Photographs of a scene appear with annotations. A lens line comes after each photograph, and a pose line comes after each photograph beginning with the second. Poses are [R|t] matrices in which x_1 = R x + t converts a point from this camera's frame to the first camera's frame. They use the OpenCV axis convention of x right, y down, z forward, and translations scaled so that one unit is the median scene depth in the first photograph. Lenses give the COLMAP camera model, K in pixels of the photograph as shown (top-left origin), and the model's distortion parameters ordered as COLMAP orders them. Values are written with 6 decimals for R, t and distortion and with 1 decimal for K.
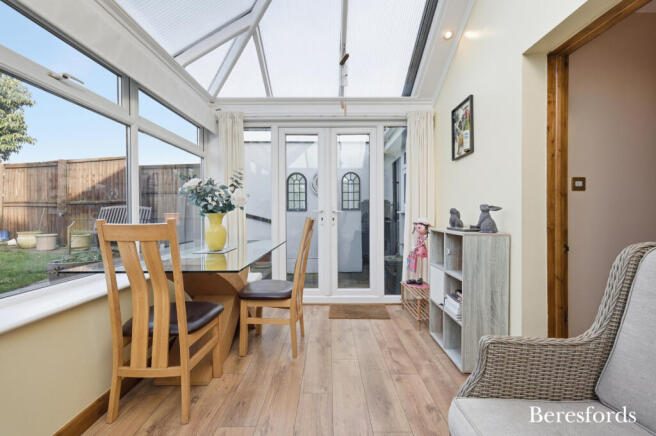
lens RADIAL K [[282.5, 0, 329.2], [0, 282.5, 214.5], [0, 0, 1]] dist [-0.000466, -0.000076]
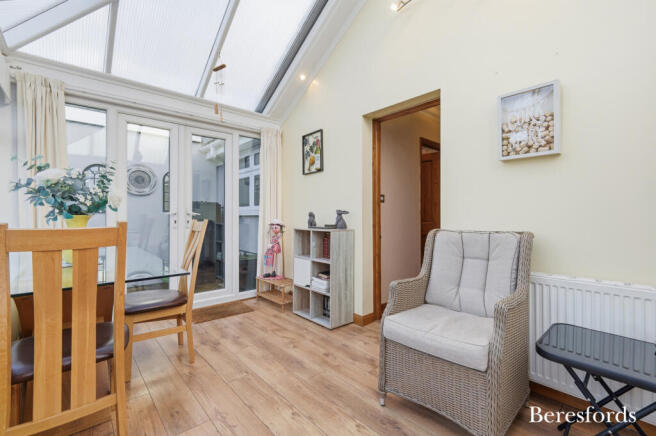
lens RADIAL K [[282.5, 0, 329.2], [0, 282.5, 214.5], [0, 0, 1]] dist [-0.000466, -0.000076]
pose [[0.754070, 0.005354, 0.656772, -0.352396], [0.001018, 0.999956, -0.009320, 0.001481], [-0.656793, 0.007696, 0.754032, -0.046637]]
